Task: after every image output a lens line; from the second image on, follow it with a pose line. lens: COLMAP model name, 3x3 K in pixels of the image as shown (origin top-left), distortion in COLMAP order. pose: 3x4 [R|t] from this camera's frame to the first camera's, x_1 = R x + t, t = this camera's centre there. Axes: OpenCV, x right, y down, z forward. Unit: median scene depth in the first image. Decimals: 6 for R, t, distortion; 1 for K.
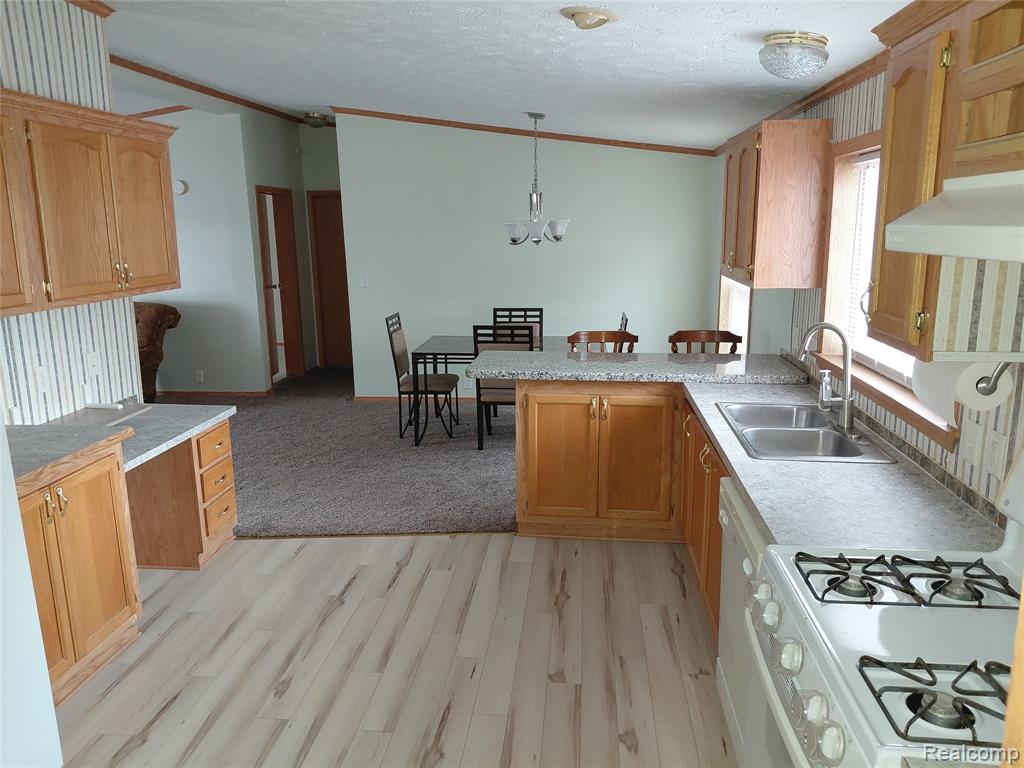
lens RADIAL K [[762.3, 0, 512.0], [0, 762.3, 384.0], [0, 0, 1]] dist [0.006740, 0.004776]
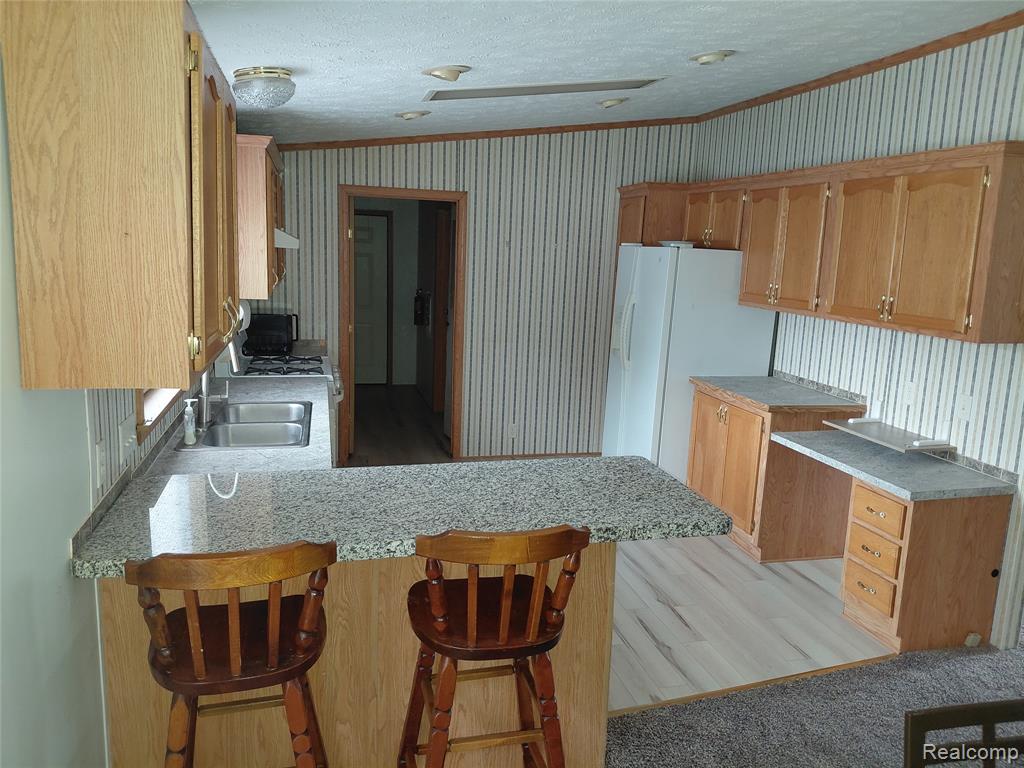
lens RADIAL K [[749.6, 0, 509.6], [0, 749.6, 369.9], [0, 0, 1]] dist [0.157529, -0.219371]
pose [[-0.938147, 0.035928, -0.344367, 0.344215], [-0.096611, 0.927934, 0.360007, -0.393928], [0.332484, 0.371010, -0.867067, 1.778204]]
